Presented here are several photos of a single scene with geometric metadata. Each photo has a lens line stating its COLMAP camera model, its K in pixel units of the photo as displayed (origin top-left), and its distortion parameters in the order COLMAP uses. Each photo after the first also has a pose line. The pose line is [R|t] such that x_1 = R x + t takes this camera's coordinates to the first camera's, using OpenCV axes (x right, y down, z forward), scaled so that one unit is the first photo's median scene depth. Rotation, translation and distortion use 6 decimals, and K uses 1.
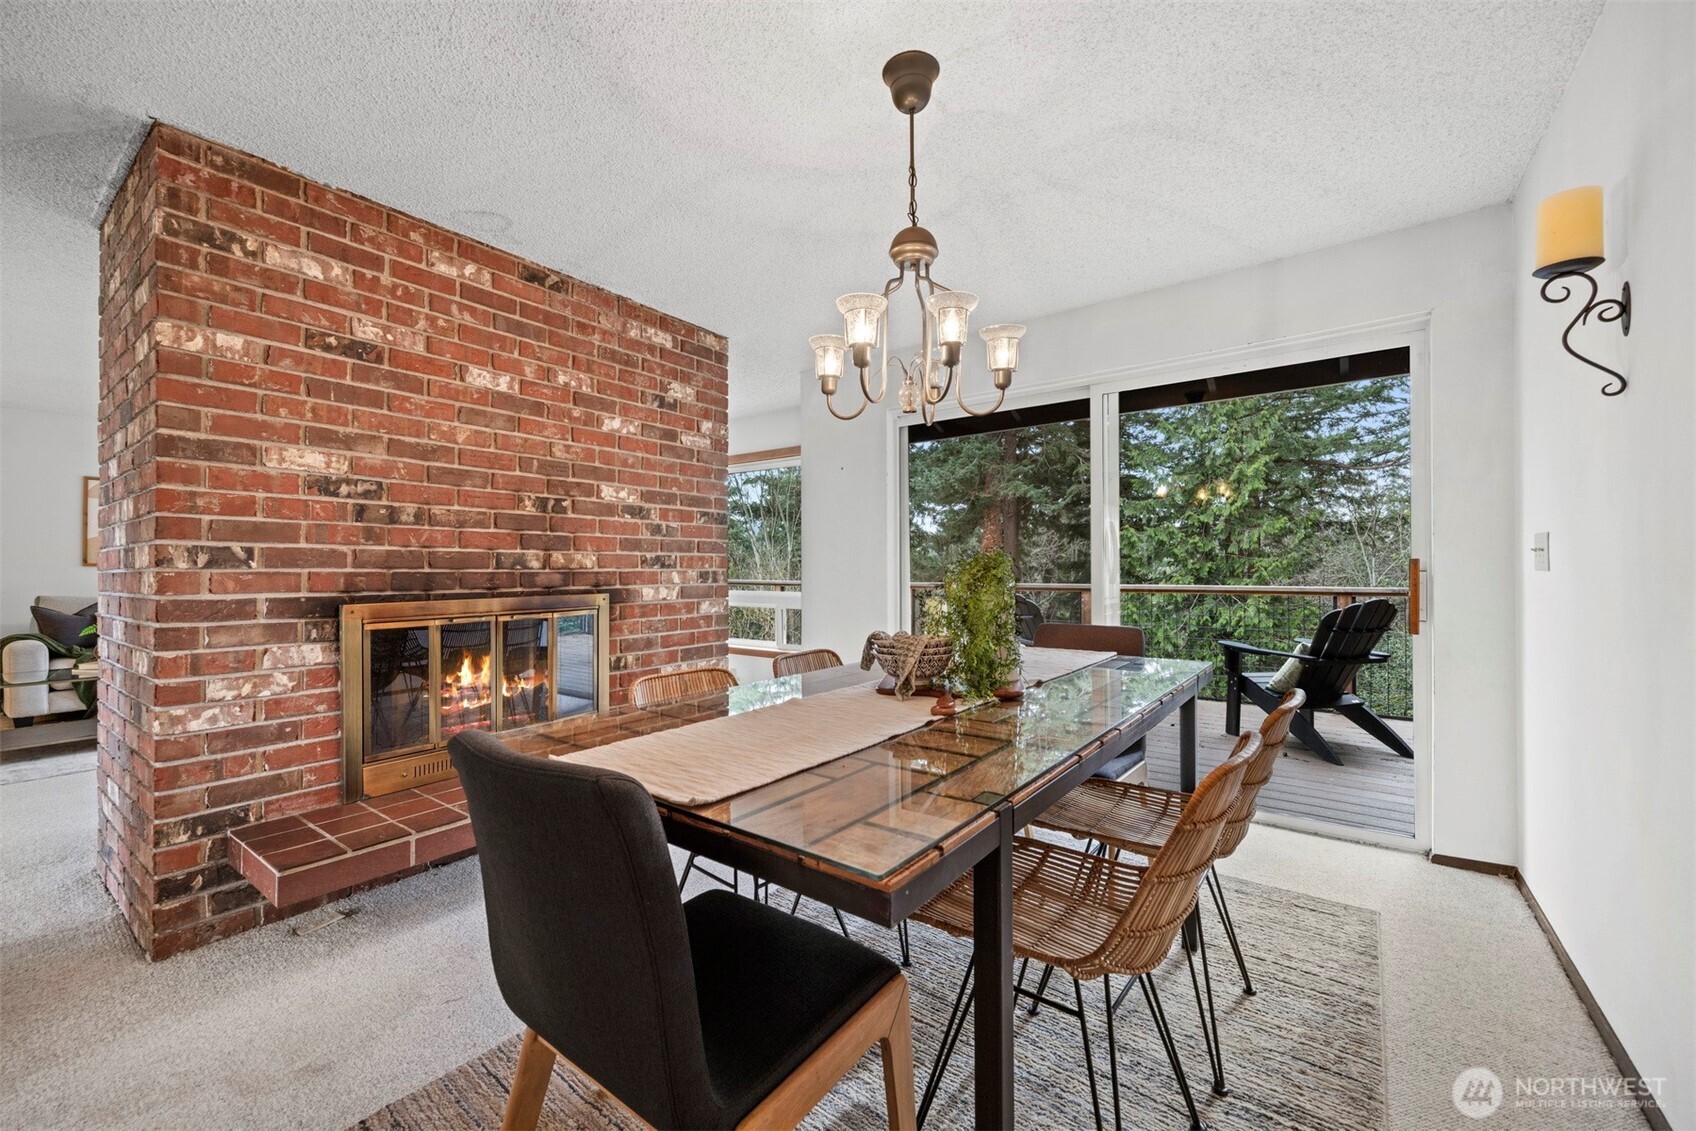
lens RADIAL K [[657.0, 0, 852.1], [0, 657.0, 565.4], [0, 0, 1]] dist [-0.005241, 0.000273]
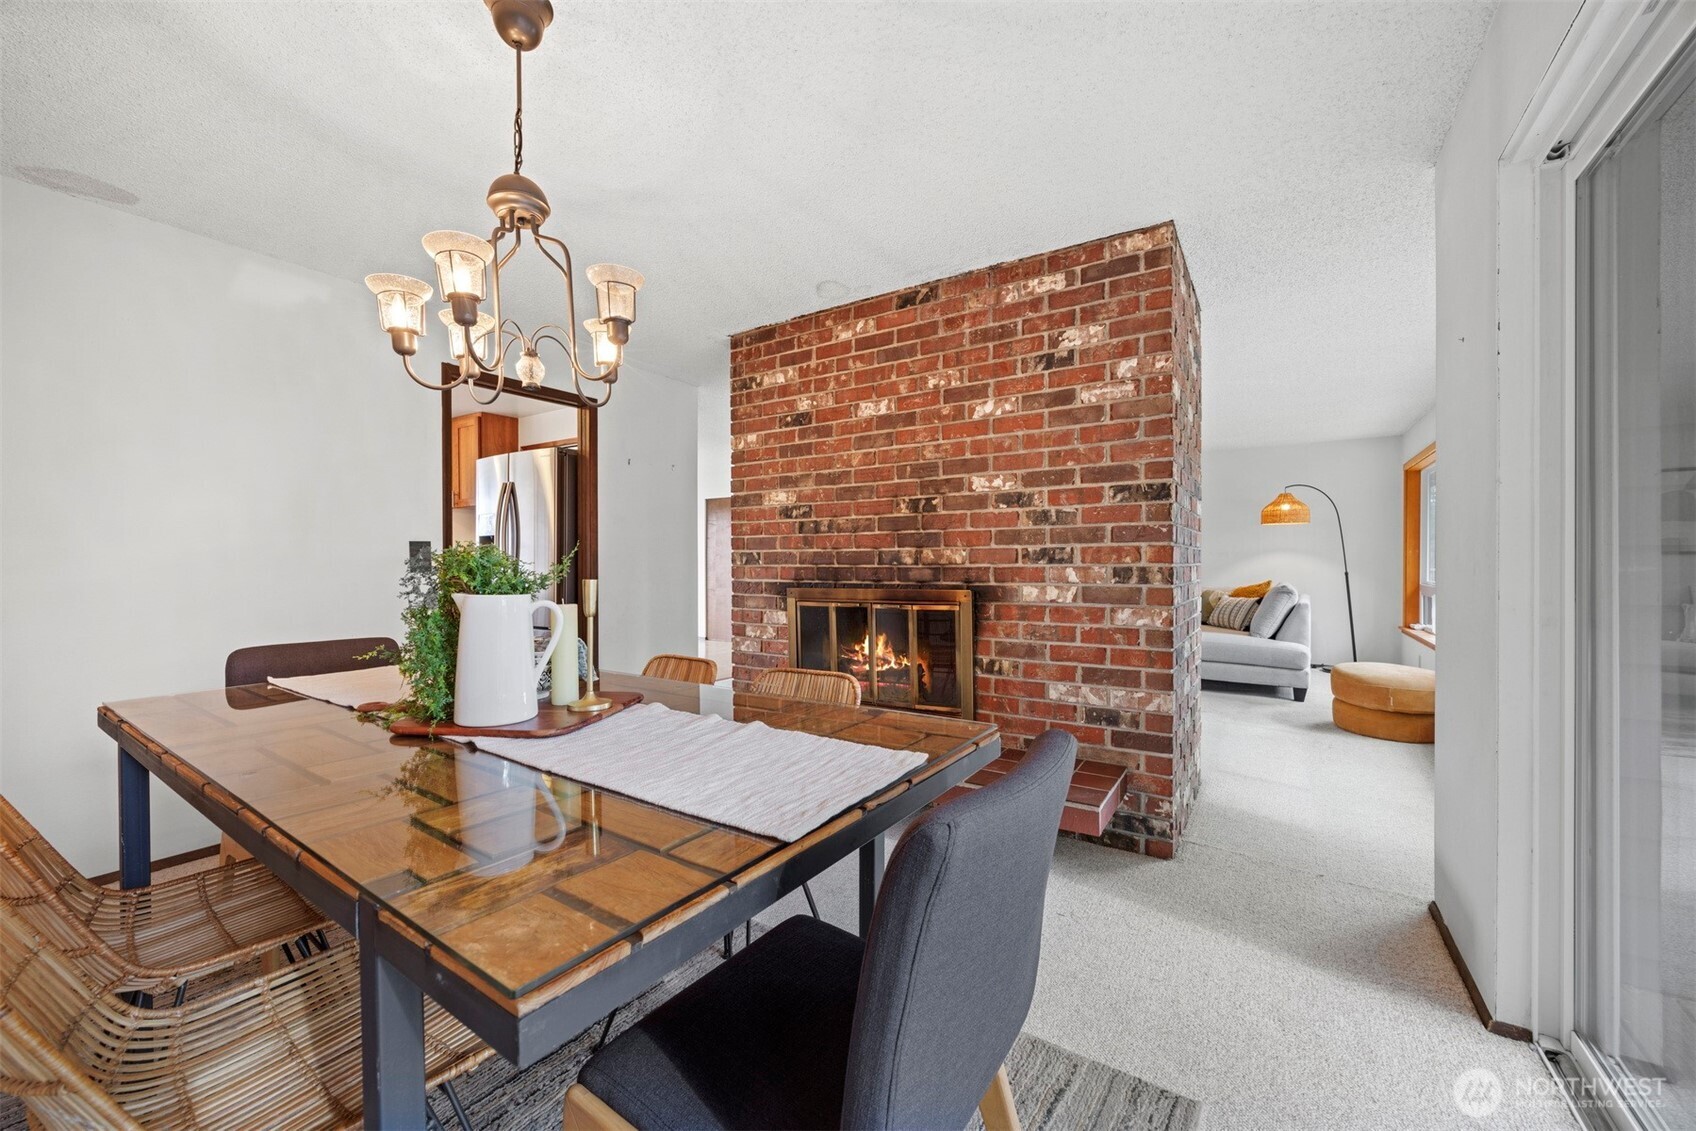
lens RADIAL K [[657.0, 0, 845.8], [0, 657.0, 570.6], [0, 0, 1]] dist [-0.005241, 0.000273]
pose [[0.049600, 0.007702, -0.998739, 0.592139], [0.006557, 0.999946, 0.008037, 0.005632], [0.998748, -0.006947, 0.049547, 0.799057]]
